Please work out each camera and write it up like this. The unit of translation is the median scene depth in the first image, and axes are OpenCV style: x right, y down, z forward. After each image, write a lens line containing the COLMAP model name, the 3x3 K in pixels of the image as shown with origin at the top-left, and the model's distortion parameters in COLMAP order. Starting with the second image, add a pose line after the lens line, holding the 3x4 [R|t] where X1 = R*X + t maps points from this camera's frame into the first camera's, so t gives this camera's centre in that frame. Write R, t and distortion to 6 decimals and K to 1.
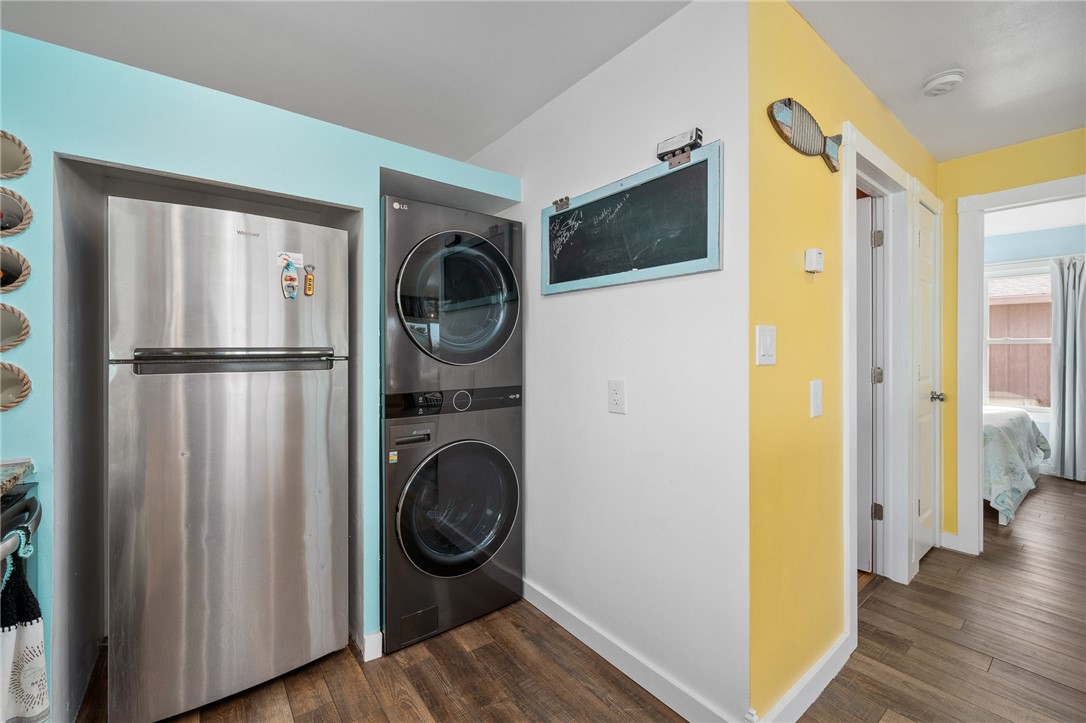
lens RADIAL K [[448.8, 0, 531.2], [0, 448.8, 347.4], [0, 0, 1]] dist [0.000506, -0.000534]
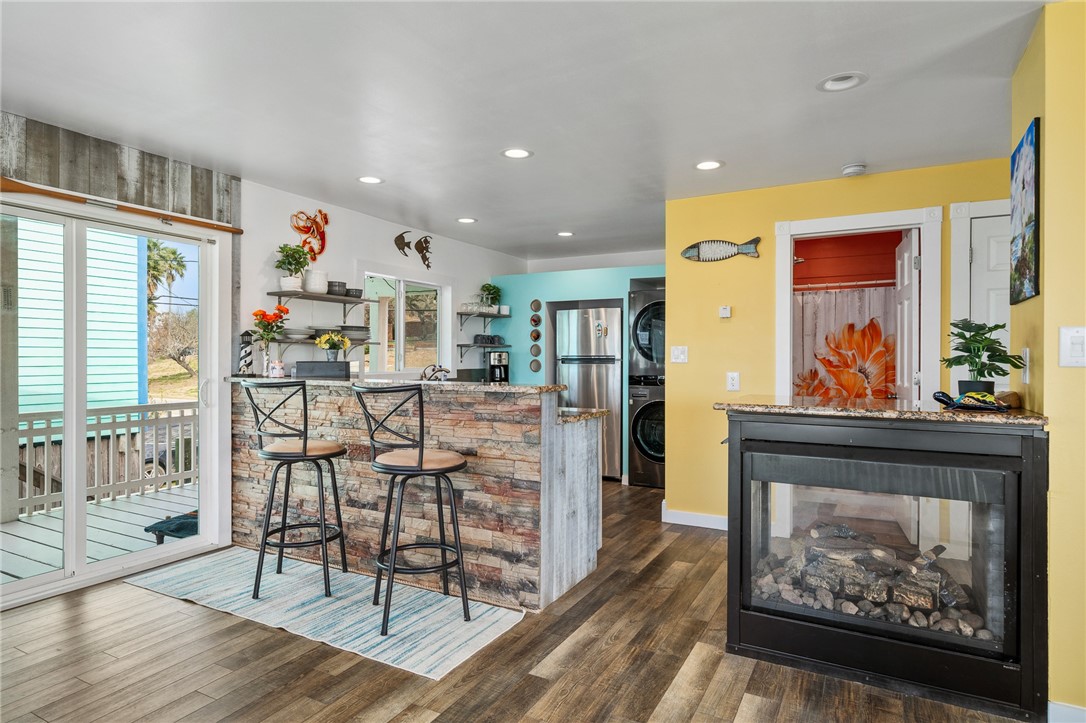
lens RADIAL K [[595.4, 0, 533.0], [0, 595.4, 353.3], [0, 0, 1]] dist [0.007149, -0.003813]
pose [[0.394481, -0.007852, -0.918870, 2.428624], [0.000964, 0.999966, -0.008131, 0.014222], [0.918903, 0.002322, 0.394476, -0.726397]]
